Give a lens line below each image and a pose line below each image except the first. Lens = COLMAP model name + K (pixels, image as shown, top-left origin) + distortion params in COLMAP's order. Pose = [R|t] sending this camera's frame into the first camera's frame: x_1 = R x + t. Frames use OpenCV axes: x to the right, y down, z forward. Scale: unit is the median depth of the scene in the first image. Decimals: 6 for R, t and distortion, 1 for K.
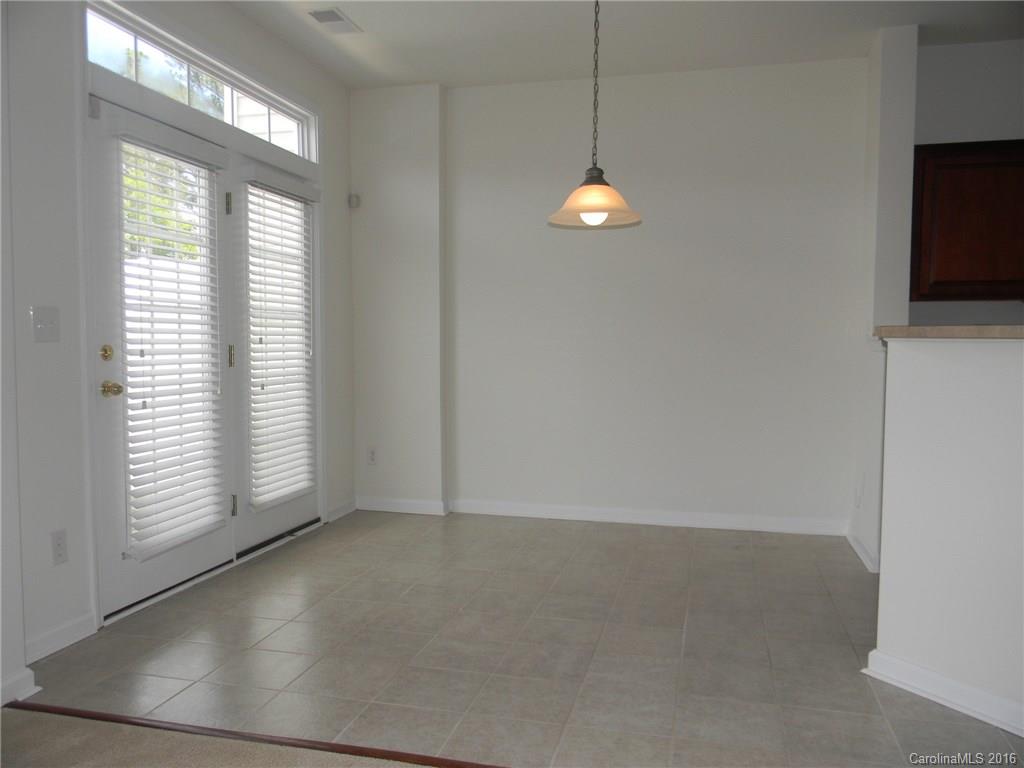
lens RADIAL K [[818.7, 0, 507.4], [0, 818.7, 383.6], [0, 0, 1]] dist [0.031024, -0.039750]
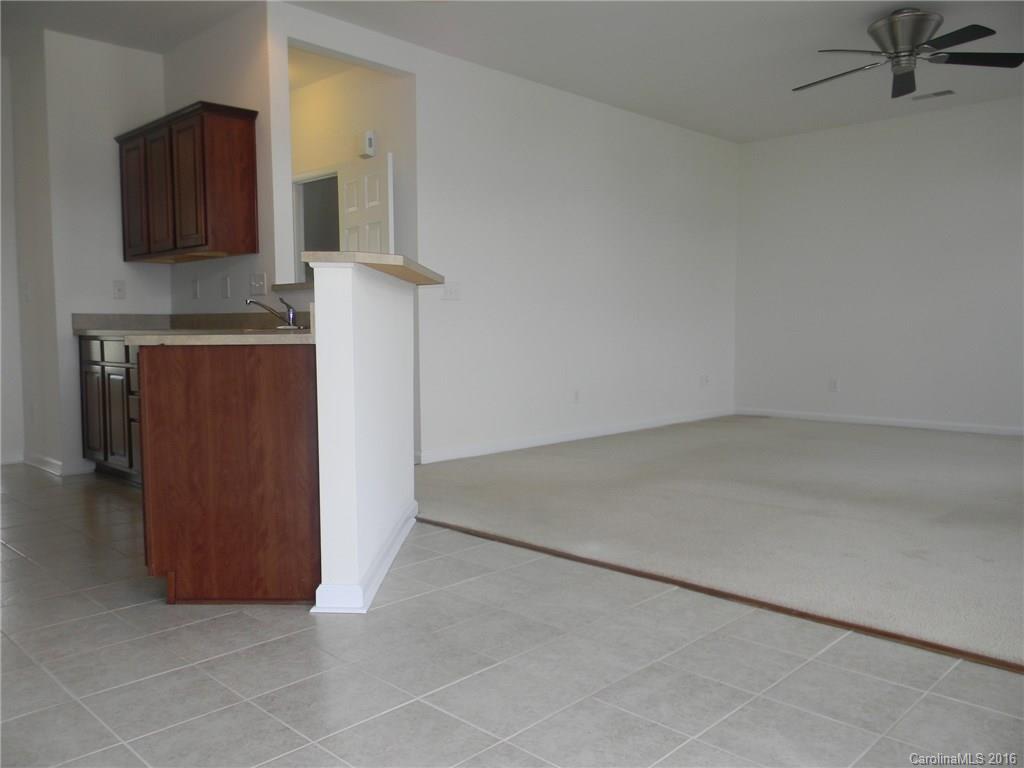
lens RADIAL K [[818.7, 0, 507.4], [0, 818.7, 383.6], [0, 0, 1]] dist [0.031024, -0.039750]
pose [[-0.861861, -0.038683, 0.505667, -0.203971], [0.026404, 0.992312, 0.120915, -0.030391], [-0.506456, 0.117563, -0.854214, 1.840722]]
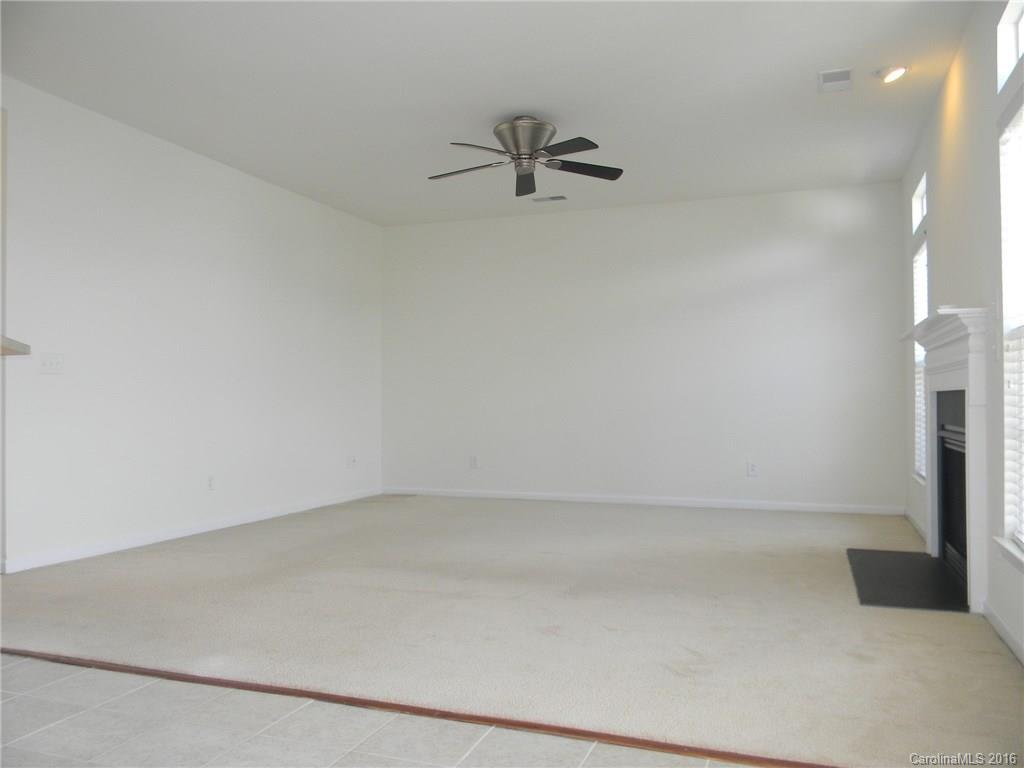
lens RADIAL K [[818.7, 0, 507.4], [0, 818.7, 383.6], [0, 0, 1]] dist [0.031024, -0.039750]
pose [[-0.993597, -0.001469, 0.112977, -0.193372], [0.002054, 0.999516, 0.031055, -0.025997], [-0.112967, 0.031089, -0.993112, 1.744235]]
